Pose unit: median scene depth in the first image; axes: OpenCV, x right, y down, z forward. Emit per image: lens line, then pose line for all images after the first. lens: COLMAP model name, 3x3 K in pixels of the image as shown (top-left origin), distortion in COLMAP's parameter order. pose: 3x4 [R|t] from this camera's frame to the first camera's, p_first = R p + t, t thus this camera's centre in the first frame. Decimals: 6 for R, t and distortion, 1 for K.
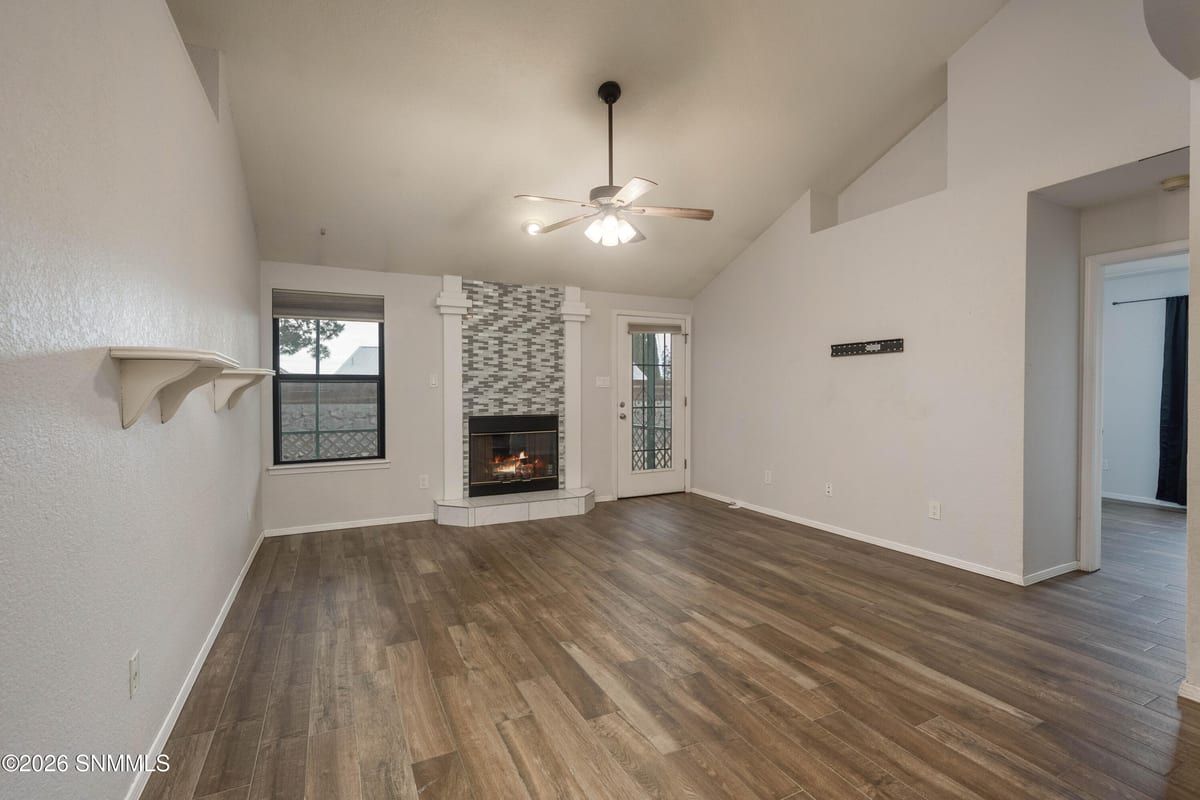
lens RADIAL K [[535.4, 0, 592.3], [0, 535.4, 396.7], [0, 0, 1]] dist [-0.002118, -0.000234]
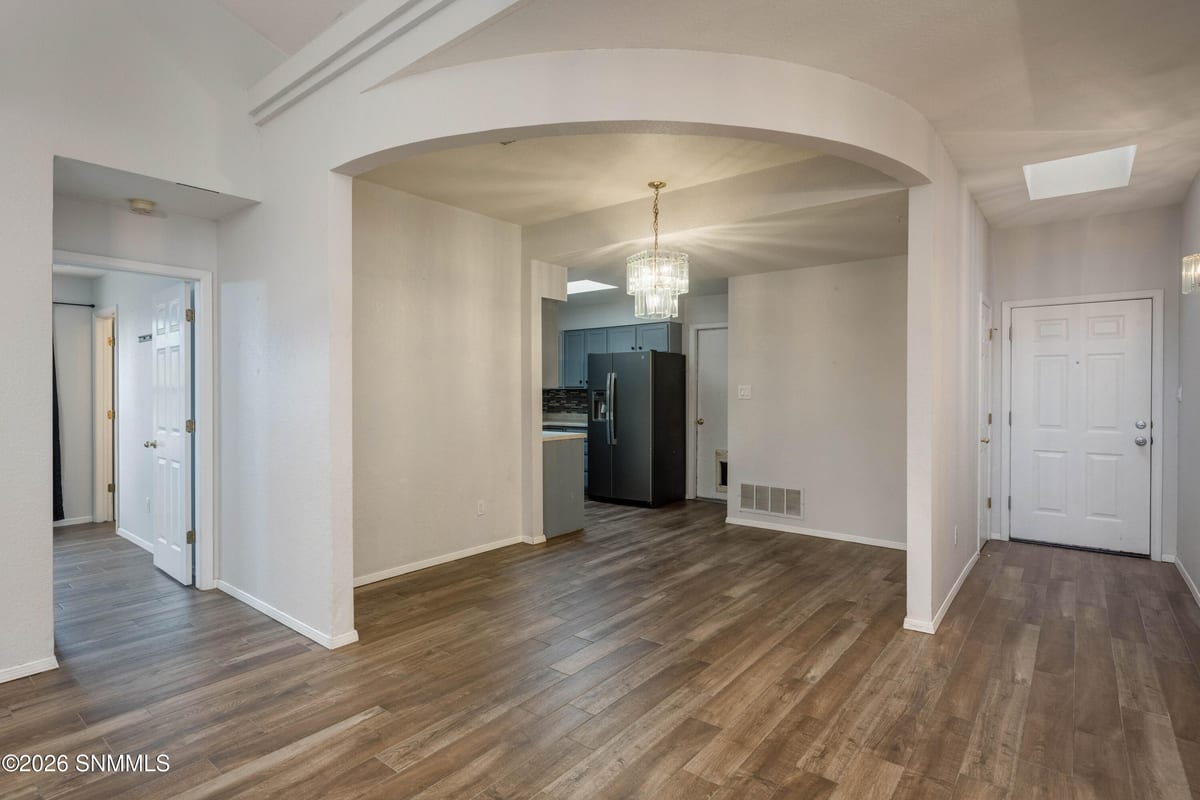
lens RADIAL K [[600.9, 0, 599.8], [0, 600.9, 395.5], [0, 0, 1]] dist [-0.002327, -0.000735]
pose [[-0.428628, -0.005982, 0.903461, -0.236954], [0.012324, 0.999846, 0.012467, -0.029534], [-0.903397, 0.016479, -0.428488, 0.517333]]
